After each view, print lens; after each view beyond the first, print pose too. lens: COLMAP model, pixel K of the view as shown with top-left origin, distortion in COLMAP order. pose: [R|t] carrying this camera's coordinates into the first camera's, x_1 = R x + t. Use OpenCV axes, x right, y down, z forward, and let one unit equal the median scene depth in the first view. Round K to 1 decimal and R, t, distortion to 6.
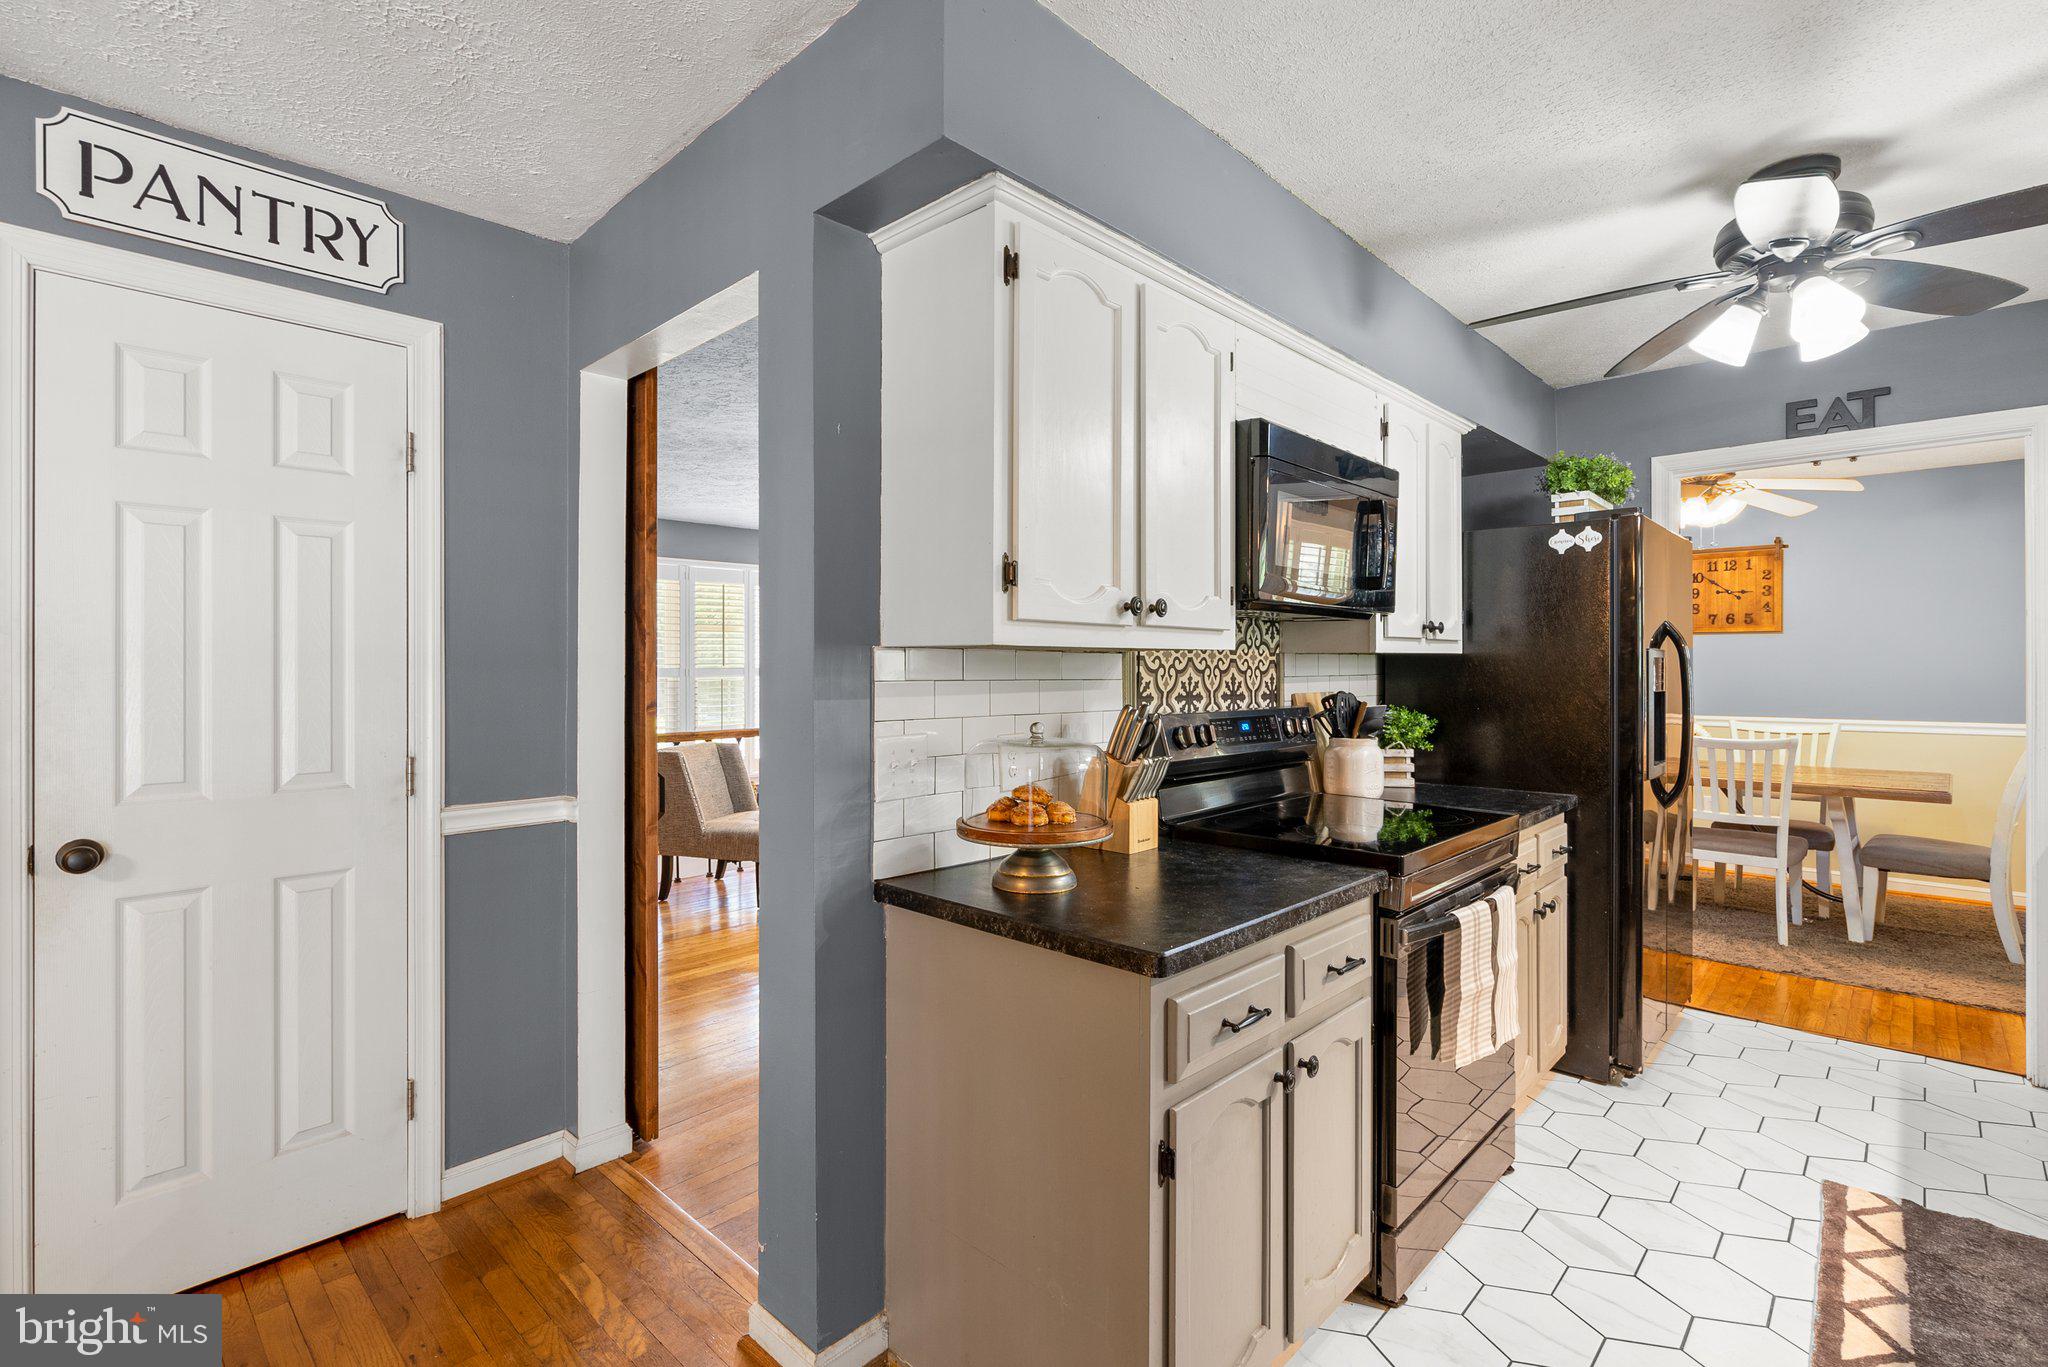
lens RADIAL K [[928.4, 0, 1019.0], [0, 928.4, 659.6], [0, 0, 1]] dist [-0.003071, 0.000299]
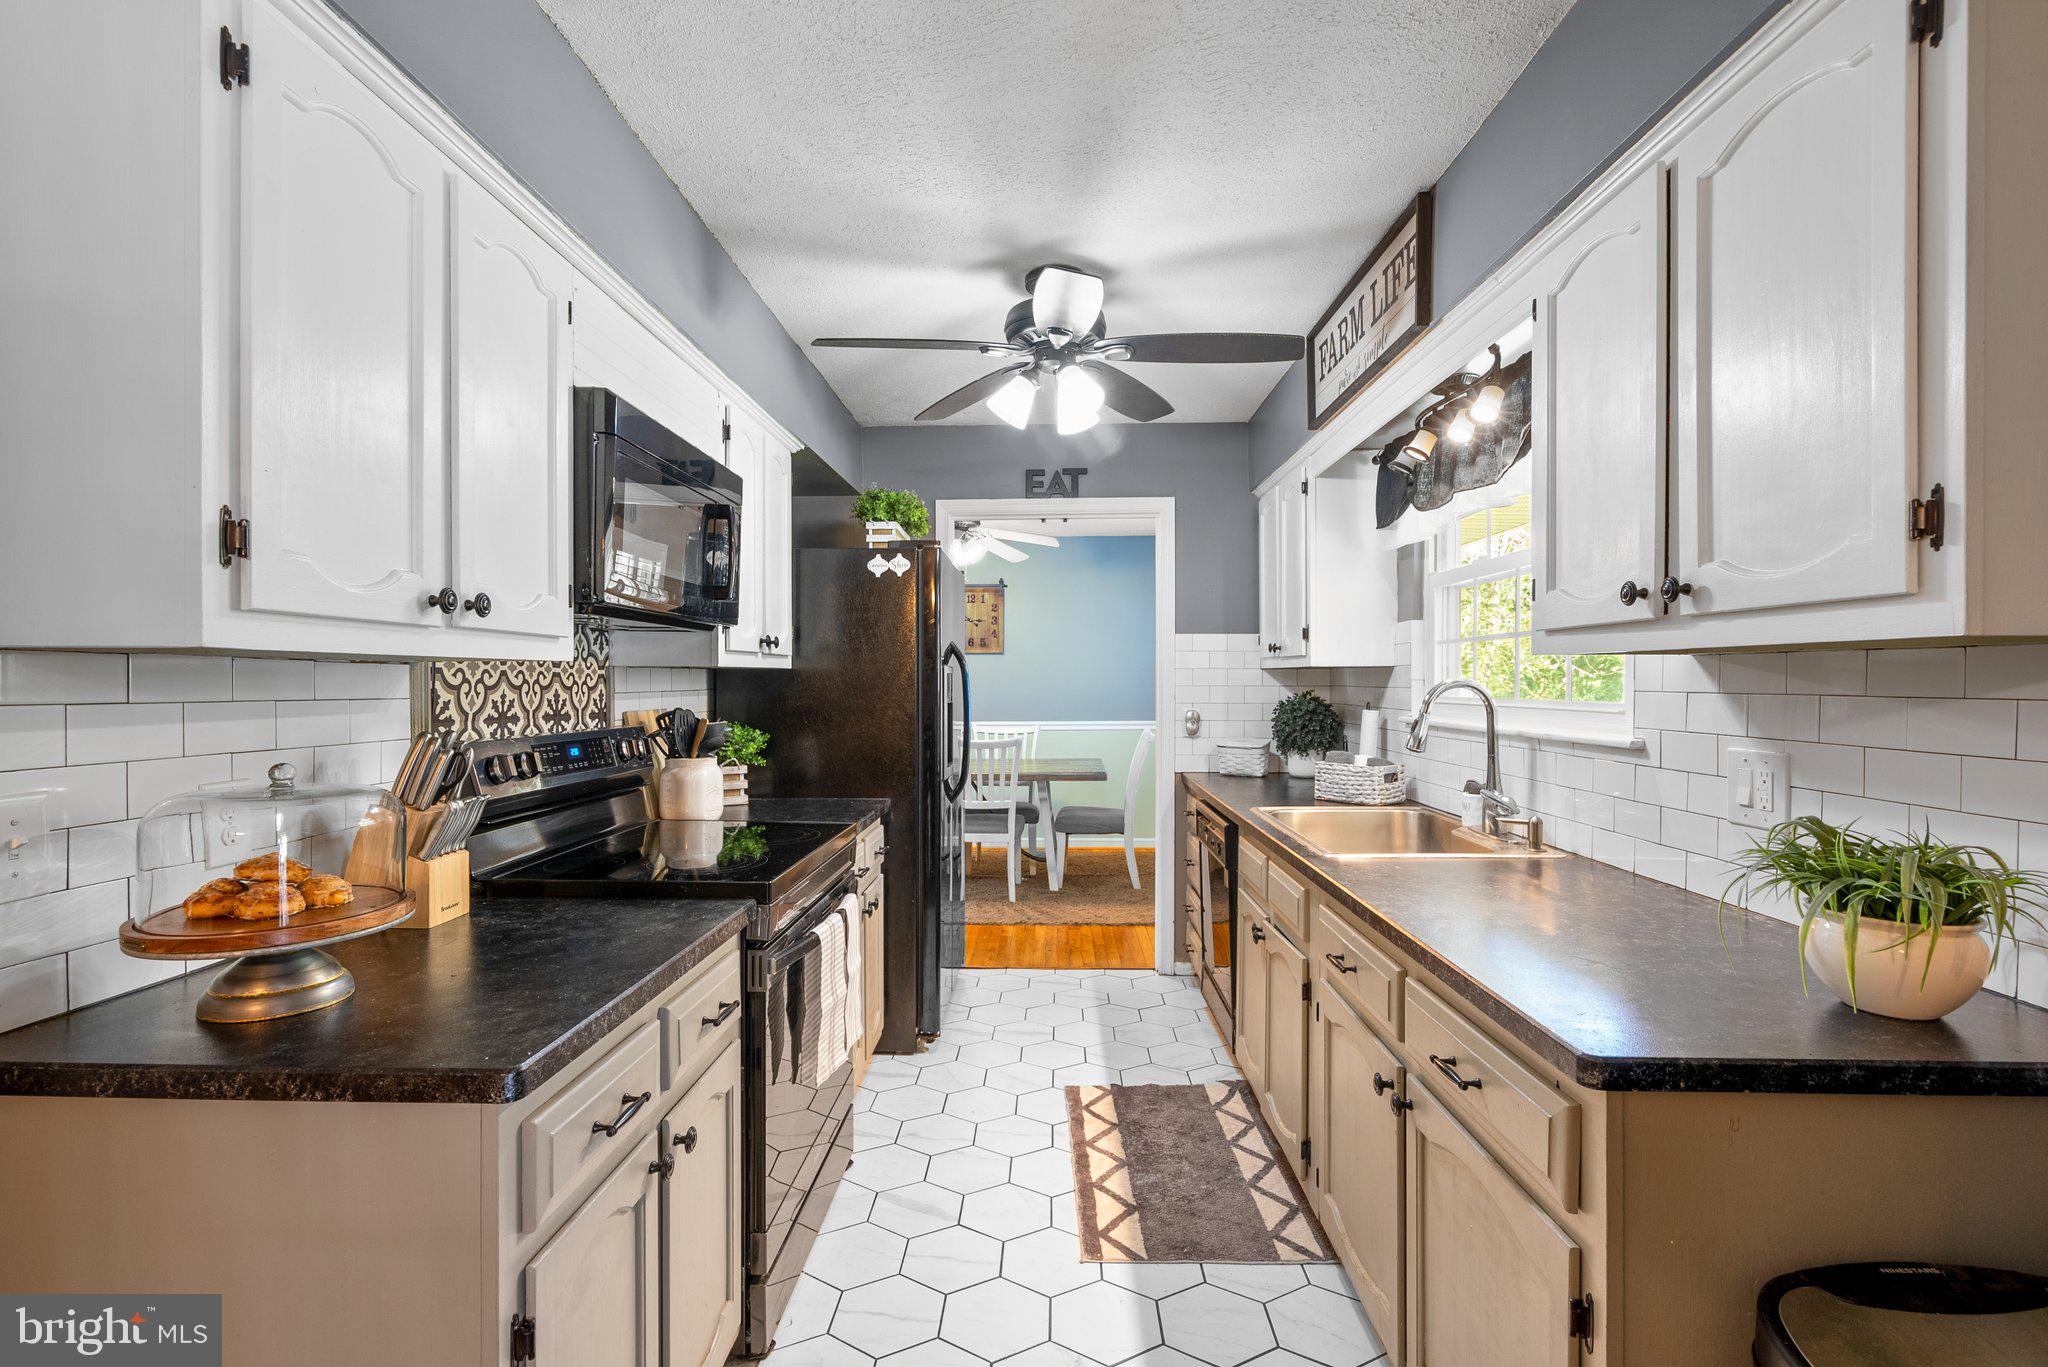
lens RADIAL K [[928.8, 0, 1013.3], [0, 928.8, 686.8], [0, 0, 1]] dist [-0.002619, 0.000535]
pose [[0.747727, -0.005526, 0.663983, -0.018836], [-0.002878, 0.999929, 0.011563, 0.001246], [-0.664000, -0.010557, 0.747658, 0.084396]]
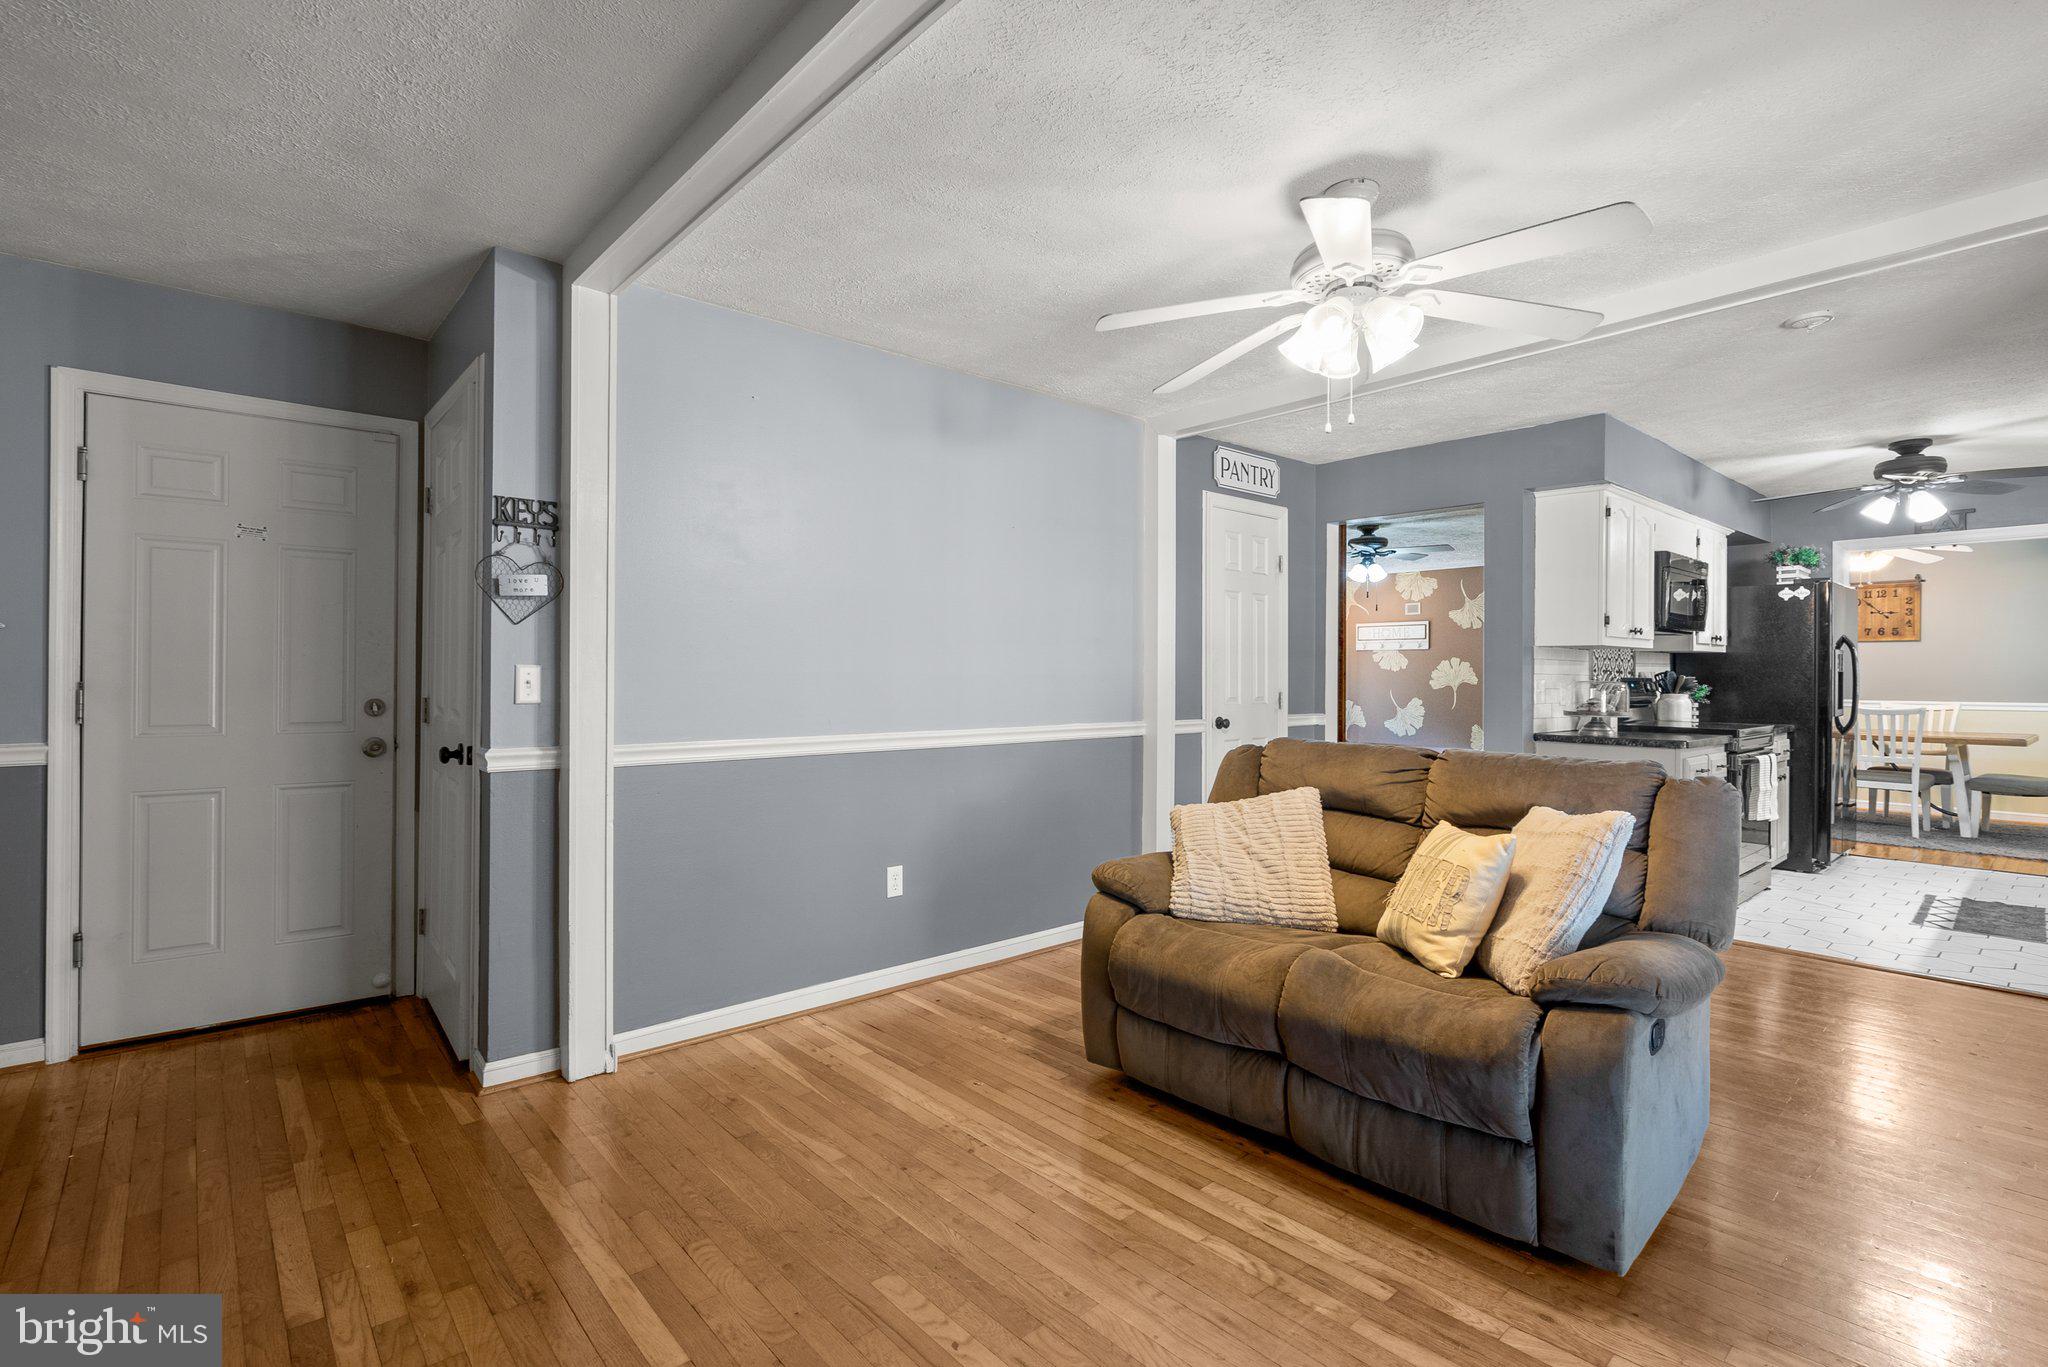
lens RADIAL K [[938.2, 0, 1018.2], [0, 938.2, 669.0], [0, 0, 1]] dist [-0.001156, 0.000243]
pose [[0.995931, 0.005101, -0.089978, -0.852941], [-0.004908, 0.999985, 0.002367, 0.032846], [0.089989, -0.001916, 0.995941, -1.116106]]
